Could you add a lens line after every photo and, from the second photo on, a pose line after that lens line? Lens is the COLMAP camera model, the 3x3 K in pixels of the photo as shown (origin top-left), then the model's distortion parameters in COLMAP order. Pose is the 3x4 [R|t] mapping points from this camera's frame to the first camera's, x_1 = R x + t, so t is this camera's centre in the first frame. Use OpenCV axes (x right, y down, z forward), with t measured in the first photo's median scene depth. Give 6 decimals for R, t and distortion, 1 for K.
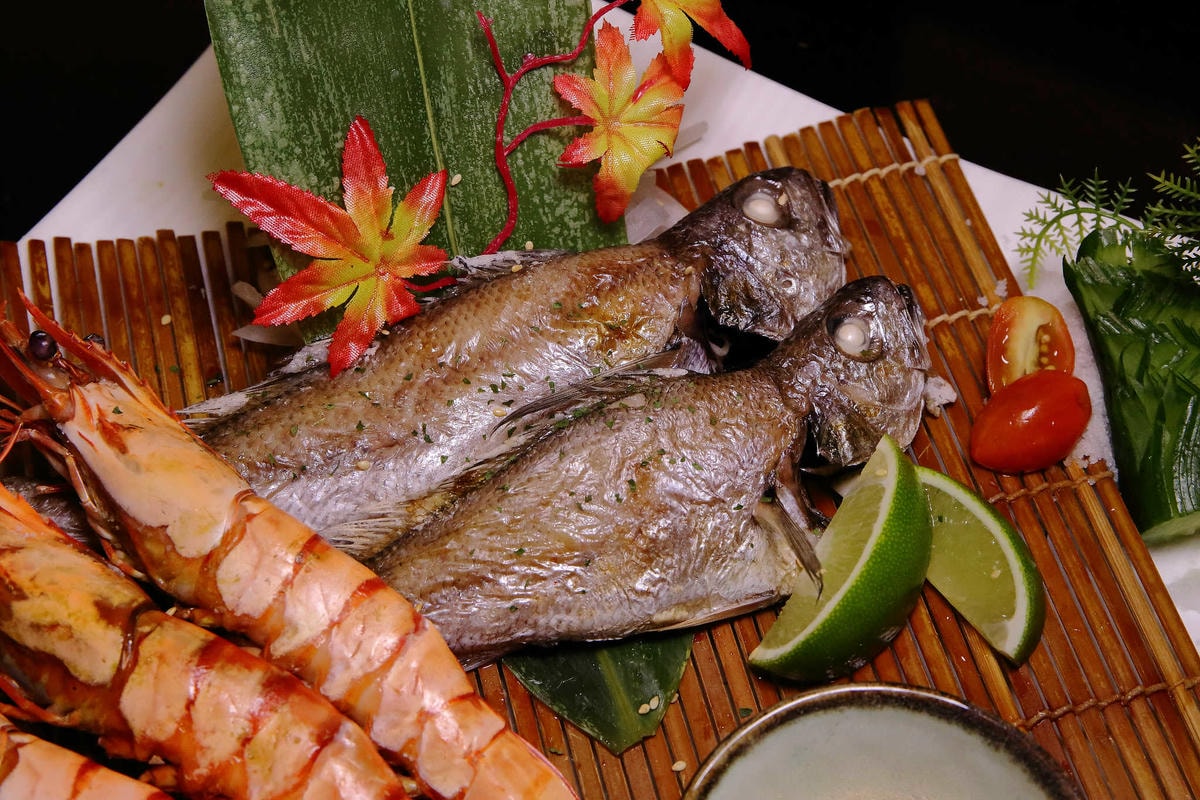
lens RADIAL K [[1966.5, 0, 600.4], [0, 1966.5, 397.0], [0, 0, 1]] dist [0.028108, 0.000000]
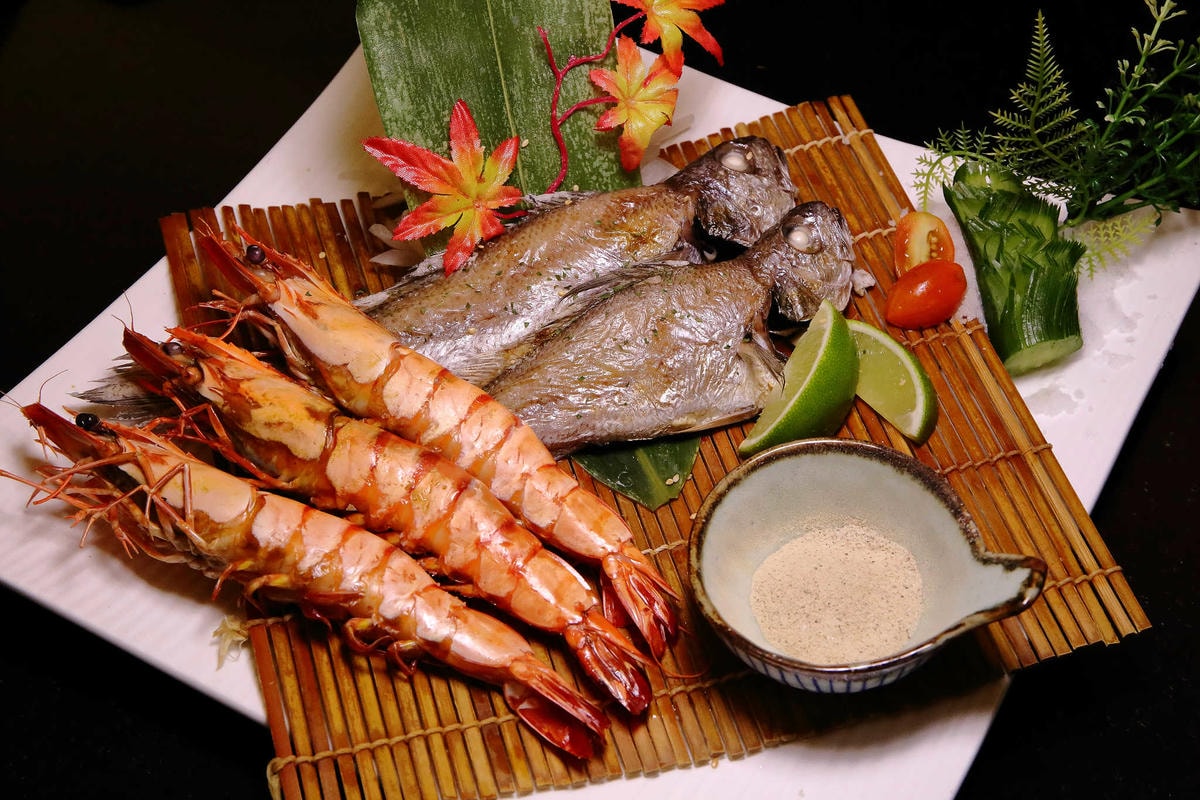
lens RADIAL K [[1966.5, 0, 601.7], [0, 1966.5, 393.2], [0, 0, 1]] dist [0.028108, 0.000000]
pose [[0.999247, -0.037428, 0.010209, -0.039973], [0.038092, 0.996425, -0.075401, 0.195108], [-0.007350, 0.075734, 0.997101, -0.463597]]
